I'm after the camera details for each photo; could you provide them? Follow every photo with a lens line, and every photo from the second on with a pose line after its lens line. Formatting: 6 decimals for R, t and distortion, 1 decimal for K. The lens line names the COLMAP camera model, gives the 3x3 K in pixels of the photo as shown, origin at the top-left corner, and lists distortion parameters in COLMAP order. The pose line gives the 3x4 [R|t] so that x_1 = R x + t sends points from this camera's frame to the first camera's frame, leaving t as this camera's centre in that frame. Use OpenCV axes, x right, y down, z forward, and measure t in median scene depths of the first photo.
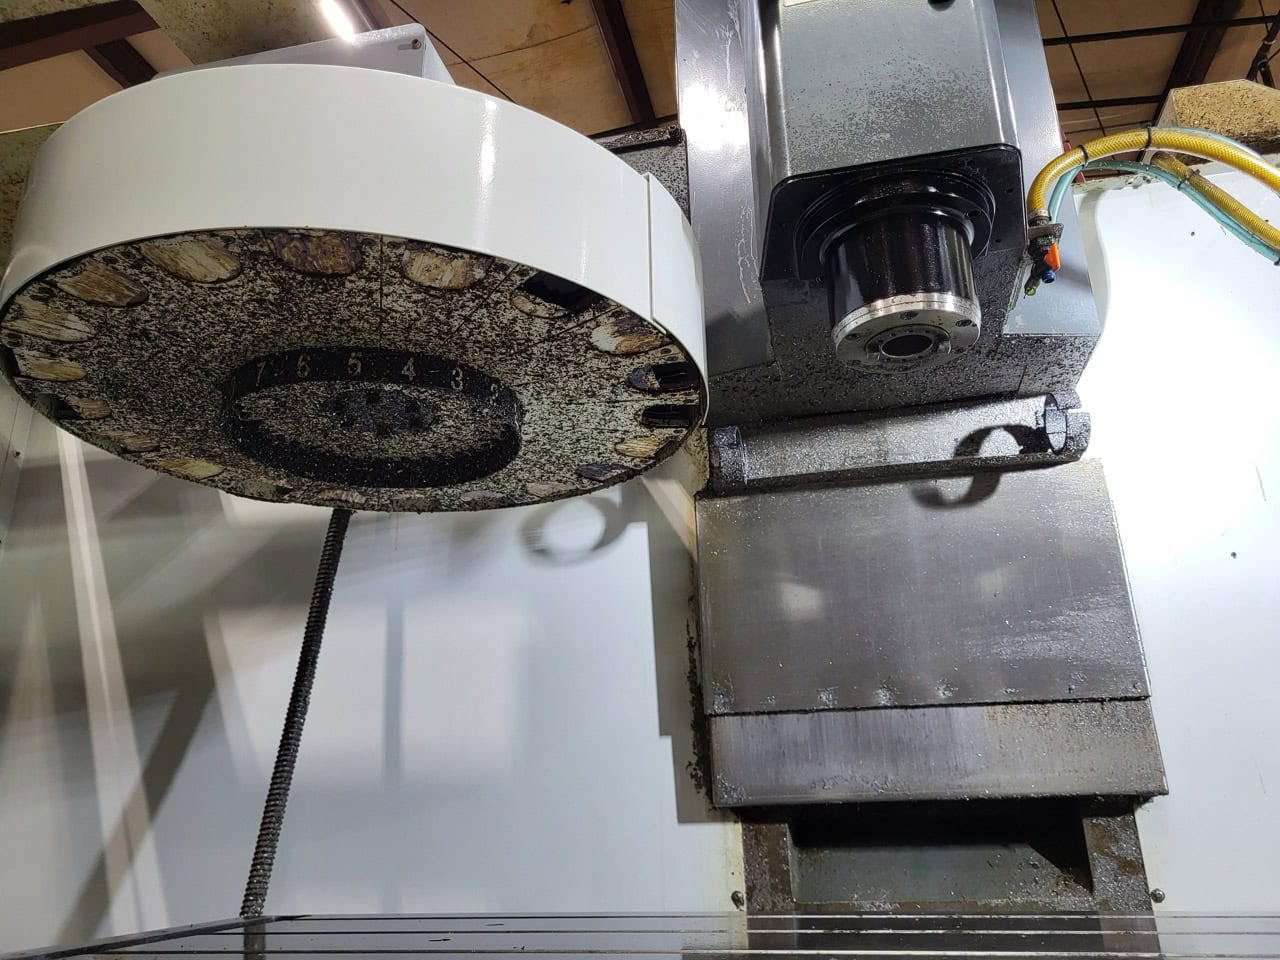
lens RADIAL K [[971.7, 0, 628.5], [0, 971.7, 478.6], [0, 0, 1]] dist [0.046517, -0.029134]
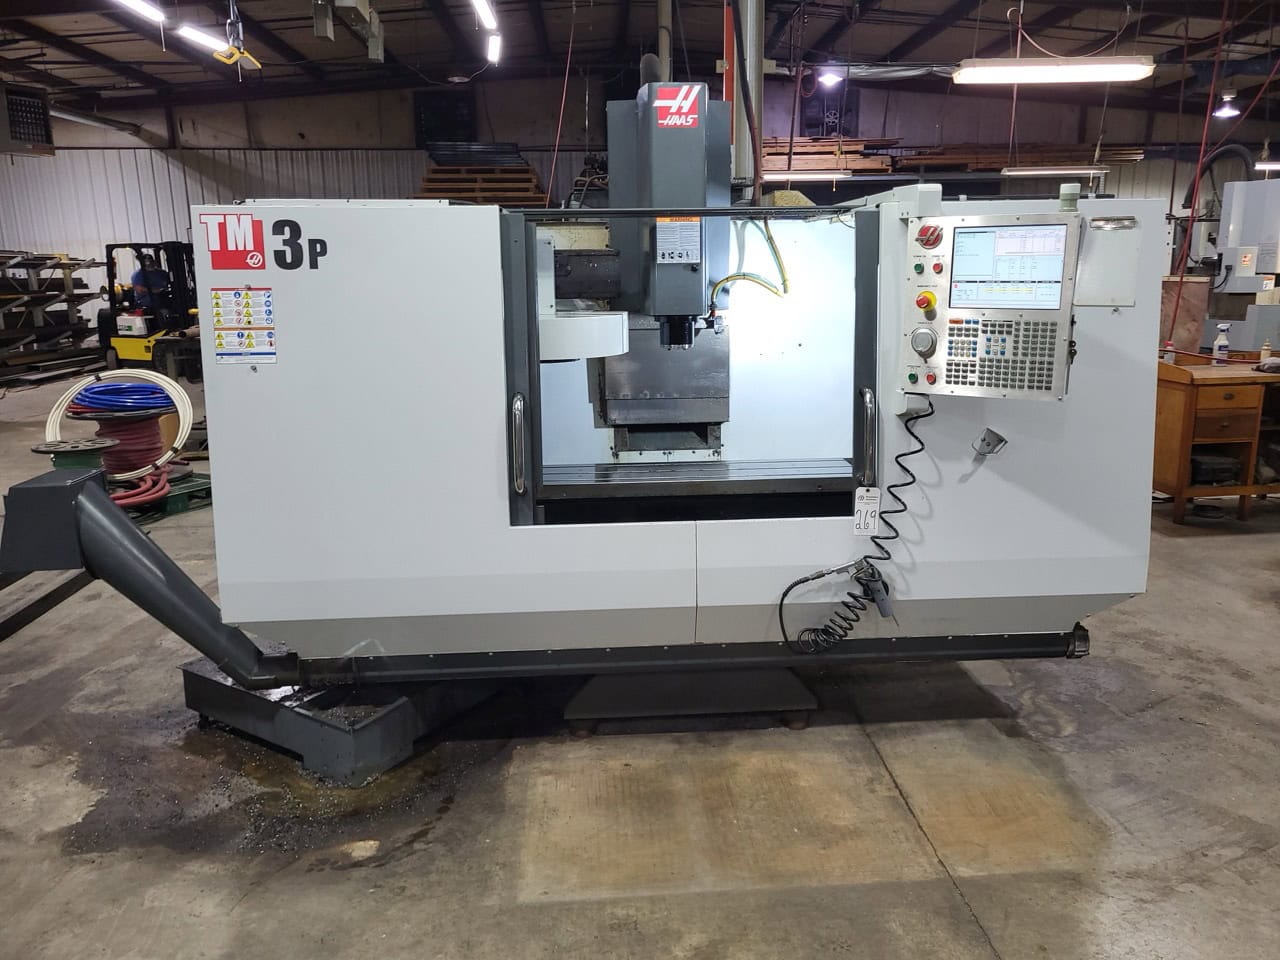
lens RADIAL K [[971.7, 0, 662.8], [0, 971.7, 468.5], [0, 0, 1]] dist [0.046517, -0.029134]
pose [[0.960289, -0.044795, 0.275389, -0.655472], [-0.103598, 0.859218, 0.501011, -1.232556], [-0.259063, -0.509645, 0.820456, -1.873523]]
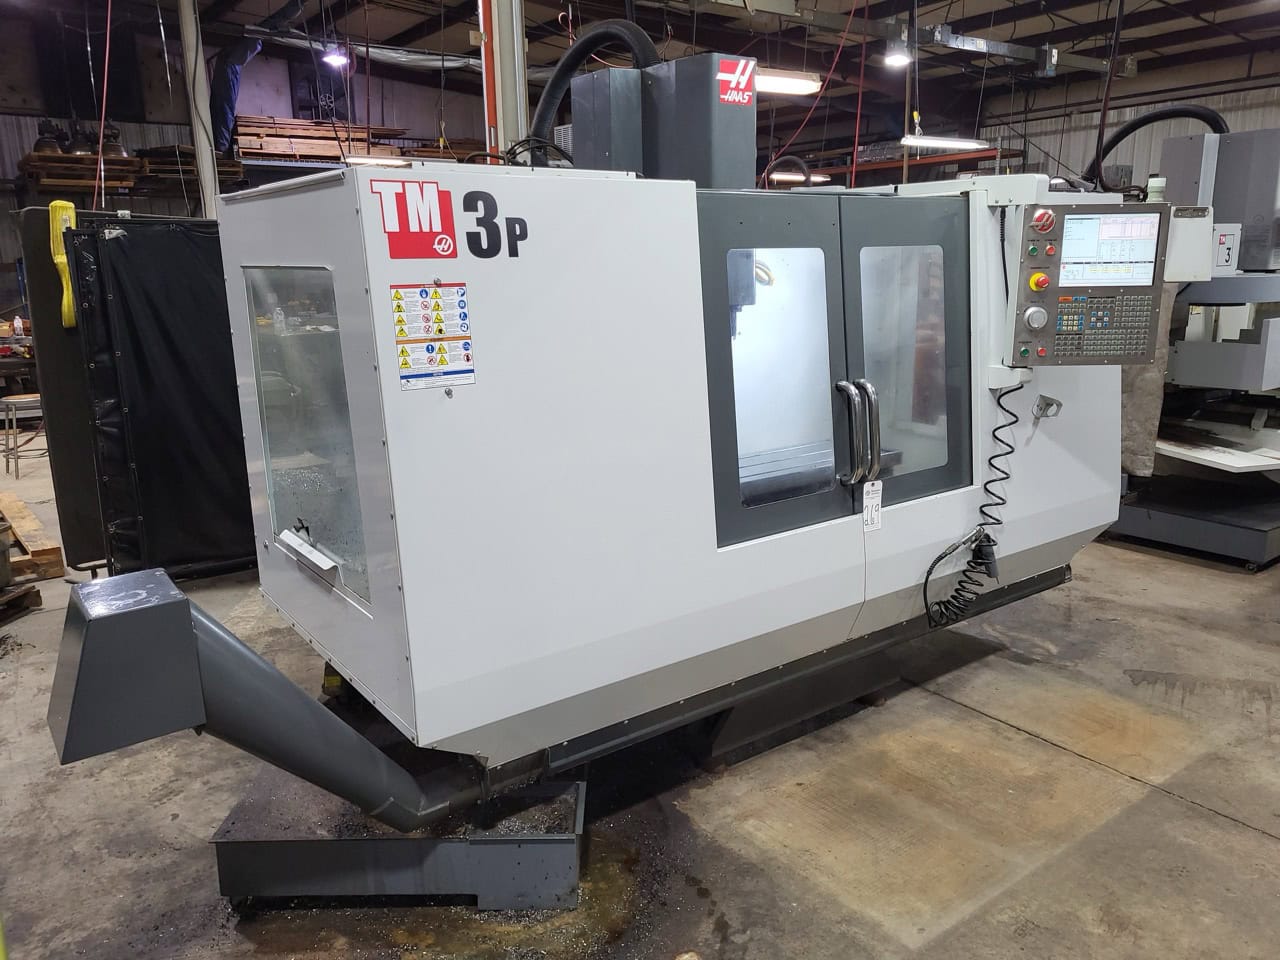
lens RADIAL K [[971.7, 0, 658.3], [0, 971.7, 467.6], [0, 0, 1]] dist [0.046517, -0.029134]
pose [[0.656170, -0.151322, 0.739285, -1.975472], [-0.251094, 0.880079, 0.403005, -0.835421], [-0.711613, -0.450070, 0.539485, -0.833682]]
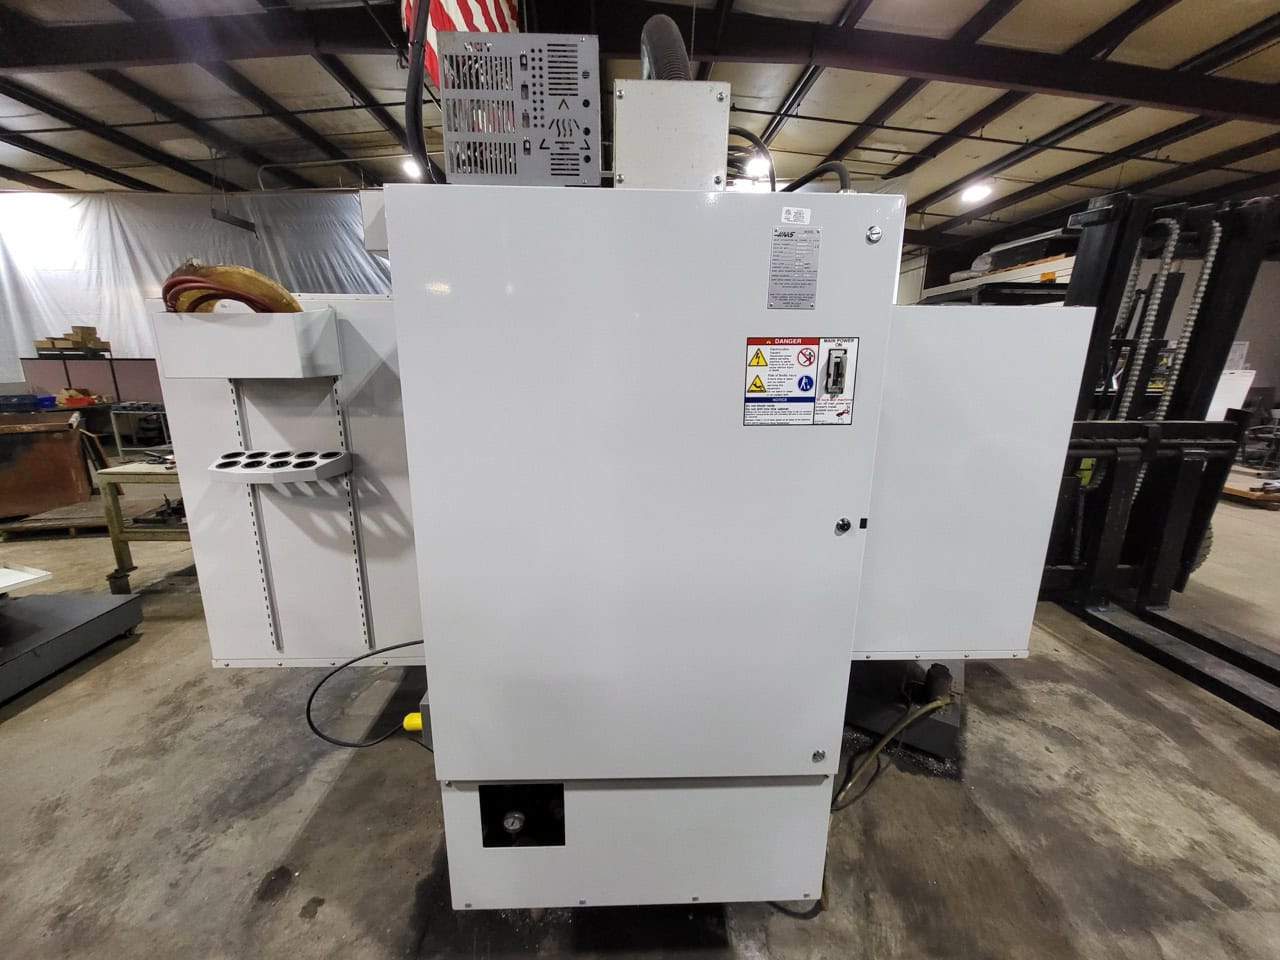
lens RADIAL K [[502.9, 0, 631.9], [0, 502.9, 469.3], [0, 0, 1]] dist [0.002657, -0.002319]
pose [[-0.969704, 0.069035, -0.234323, 0.605191], [0.096885, 0.989255, -0.109491, 0.224578], [0.224247, -0.128876, -0.965973, 2.351415]]
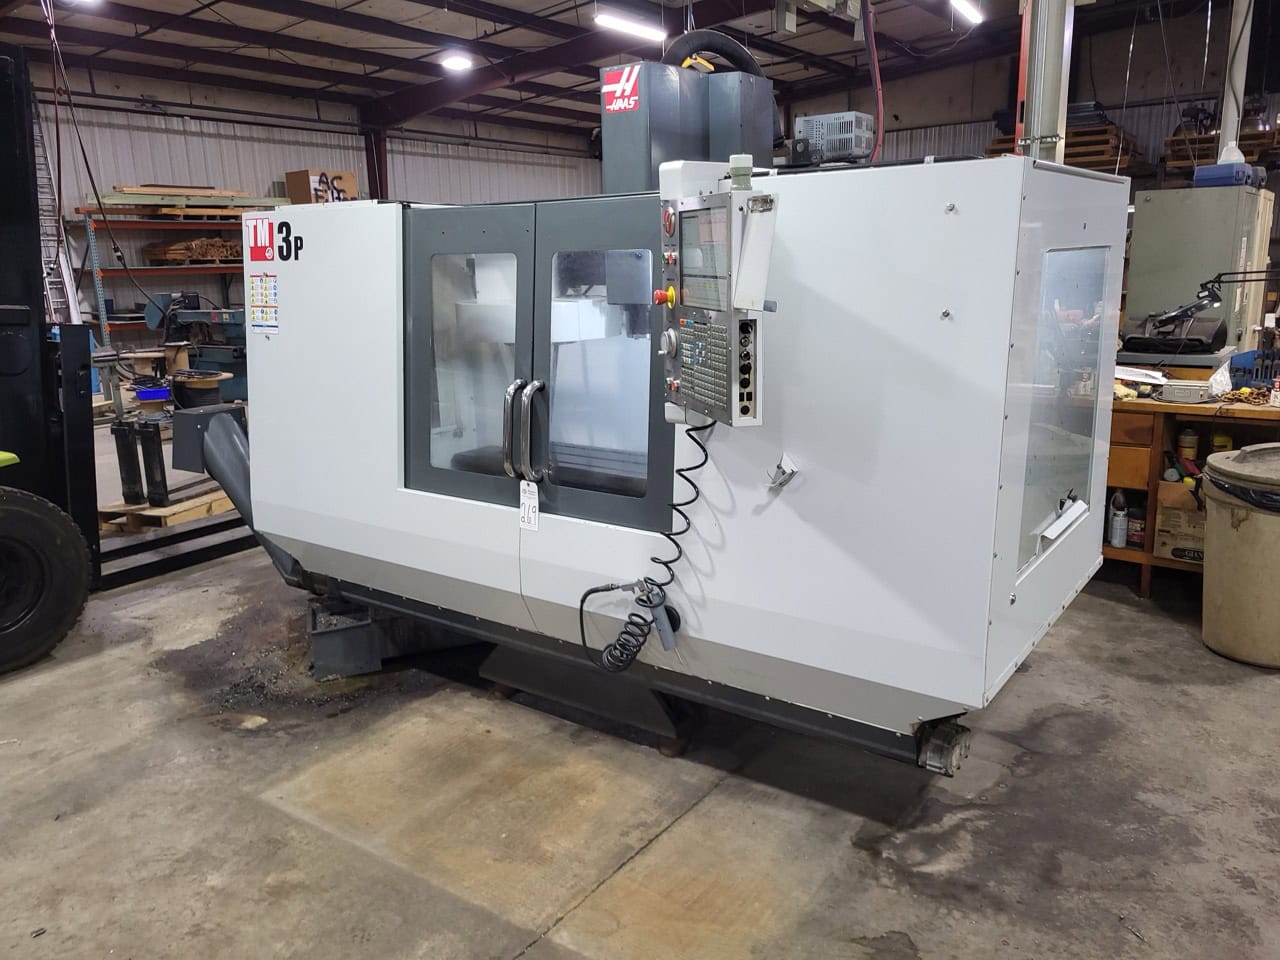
lens RADIAL K [[971.7, 0, 652.4], [0, 971.7, 455.8], [0, 0, 1]] dist [0.046517, -0.029134]
pose [[0.919501, 0.081720, -0.384500, 1.332237], [0.133721, 0.854787, 0.501455, -1.209497], [0.369645, -0.512504, 0.775050, -1.672175]]
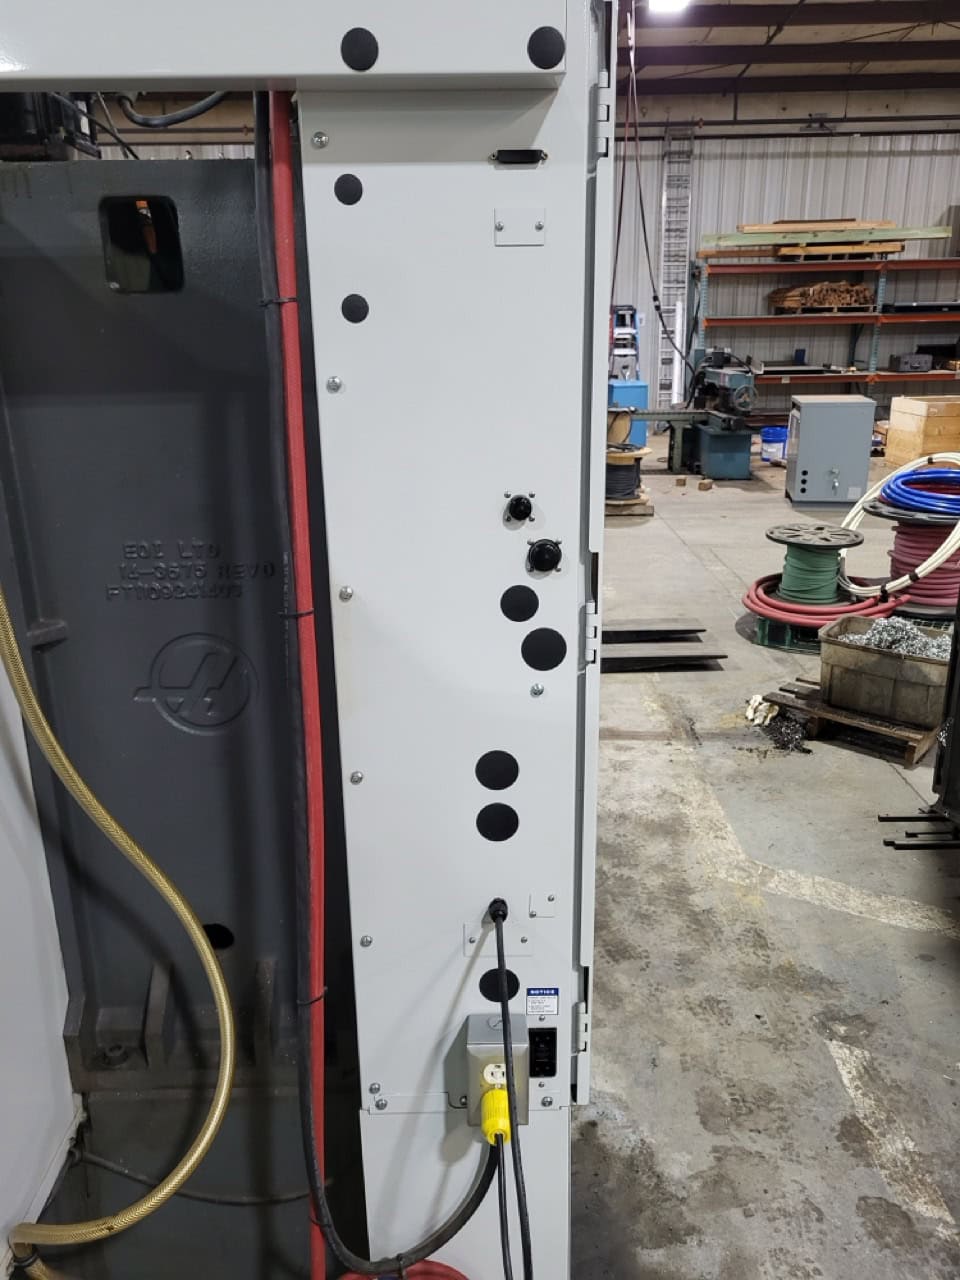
lens RADIAL K [[971.7, 0, 482.6], [0, 971.7, 634.1], [0, 0, 1]] dist [0.046517, -0.029134]
pose [[0.221316, 0.321298, -0.920753, 1.459667], [0.335584, 0.861411, 0.381253, -0.147790], [0.915643, -0.393367, 0.082821, 1.368638]]
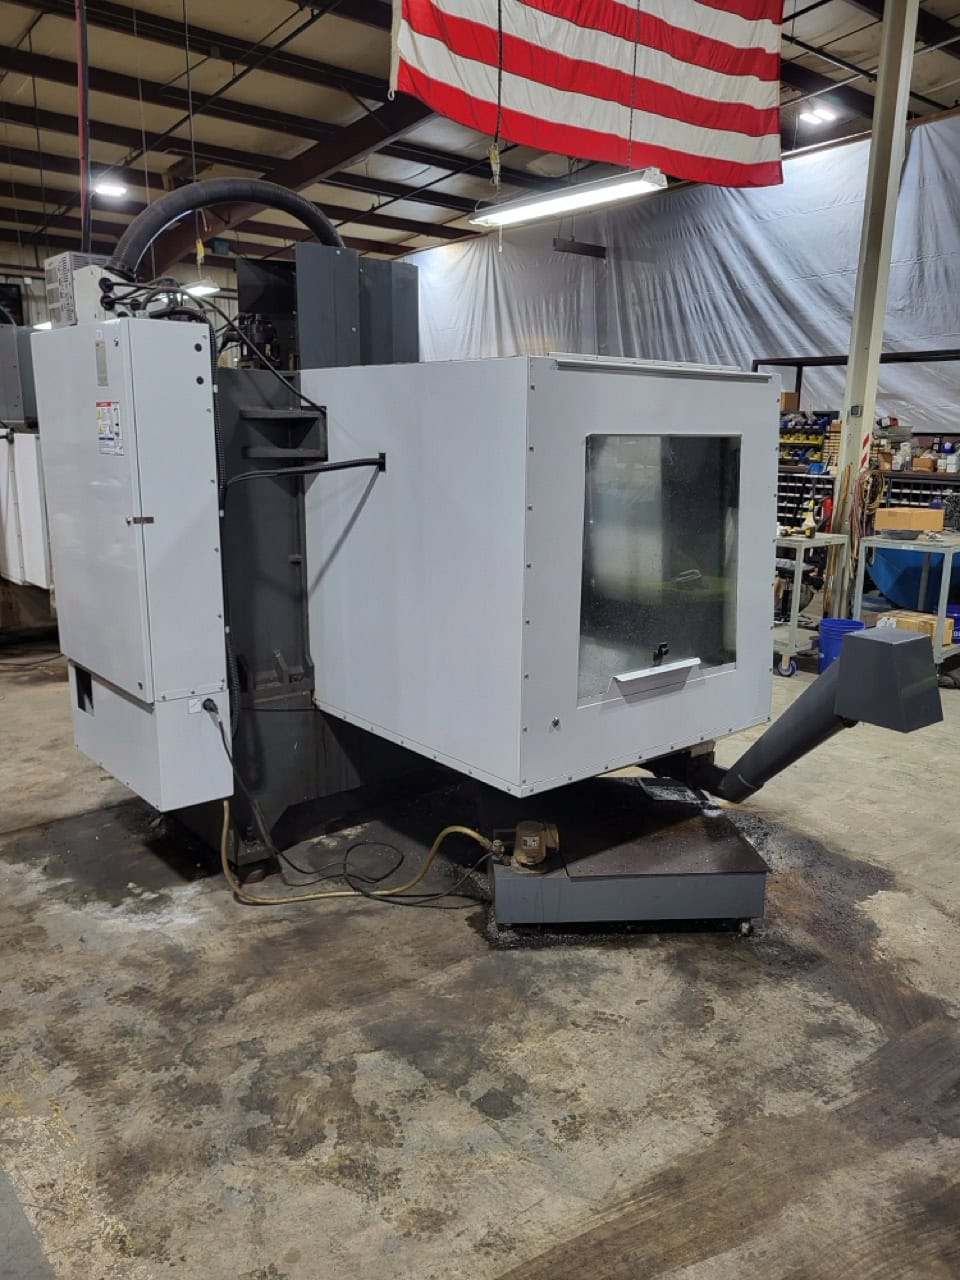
lens RADIAL K [[971.7, 0, 497.1], [0, 971.7, 648.8], [0, 0, 1]] dist [0.046517, -0.029134]
pose [[-0.793280, -0.123684, 0.596162, -2.107385], [-0.198793, 0.978104, -0.061598, 0.536117], [-0.575490, -0.167377, -0.800497, 3.013895]]
